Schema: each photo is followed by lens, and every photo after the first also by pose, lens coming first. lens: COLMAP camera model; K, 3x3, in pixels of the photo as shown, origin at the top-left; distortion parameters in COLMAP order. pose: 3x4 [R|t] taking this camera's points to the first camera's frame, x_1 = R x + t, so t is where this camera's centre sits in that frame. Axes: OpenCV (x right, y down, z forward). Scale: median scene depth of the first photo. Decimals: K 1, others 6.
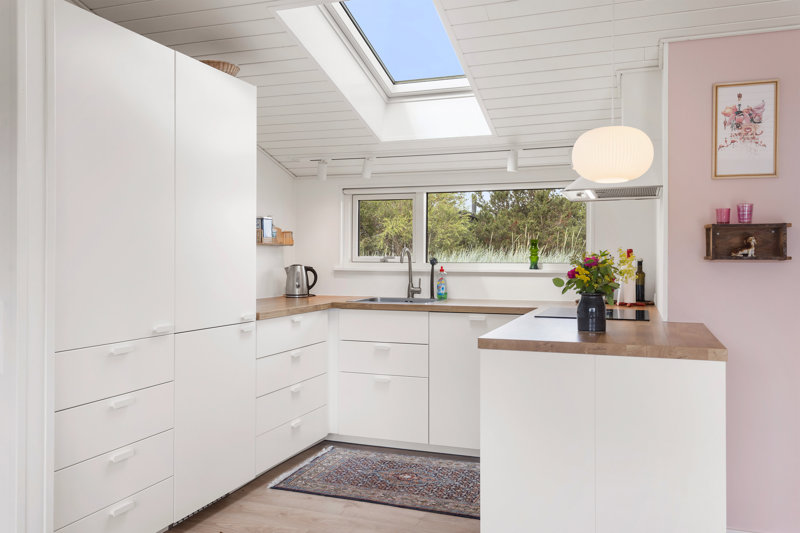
lens RADIAL K [[639.5, 0, 401.9], [0, 639.5, 257.2], [0, 0, 1]] dist [-0.002004, -0.005933]
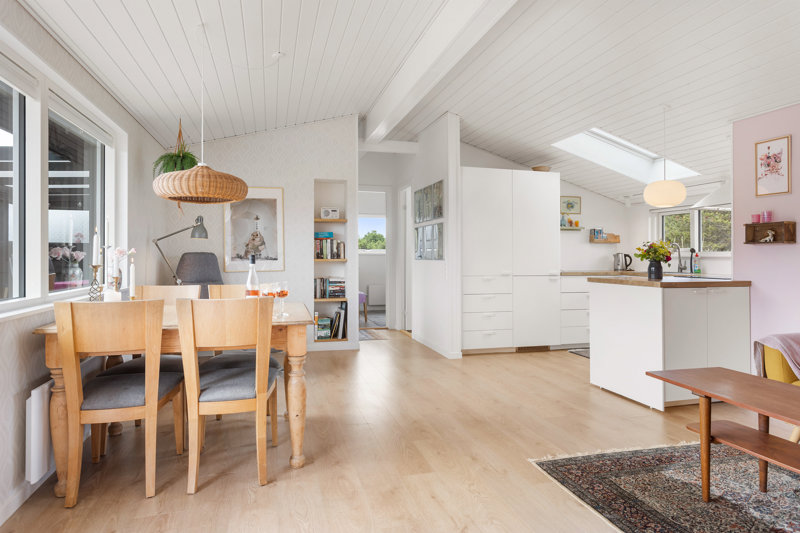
lens RADIAL K [[474.2, 0, 400.9], [0, 474.2, 248.4], [0, 0, 1]] dist [-0.005681, 0.000672]
pose [[0.583734, -0.012267, -0.811853, 0.692467], [-0.005264, 0.999808, -0.018892, 0.032404], [0.811928, 0.015302, 0.583557, -0.377789]]
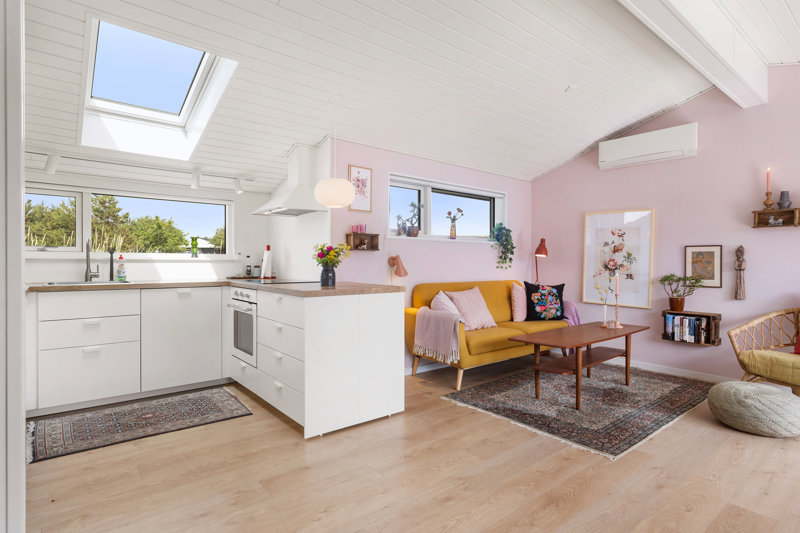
lens RADIAL K [[427.5, 0, 402.0], [0, 427.5, 270.2], [0, 0, 1]] dist [-0.004309, 0.002248]
pose [[0.500925, -0.016732, 0.865329, -0.438815], [-0.004650, 0.999747, 0.022023, 0.026338], [-0.865478, -0.015056, 0.500720, 0.120522]]
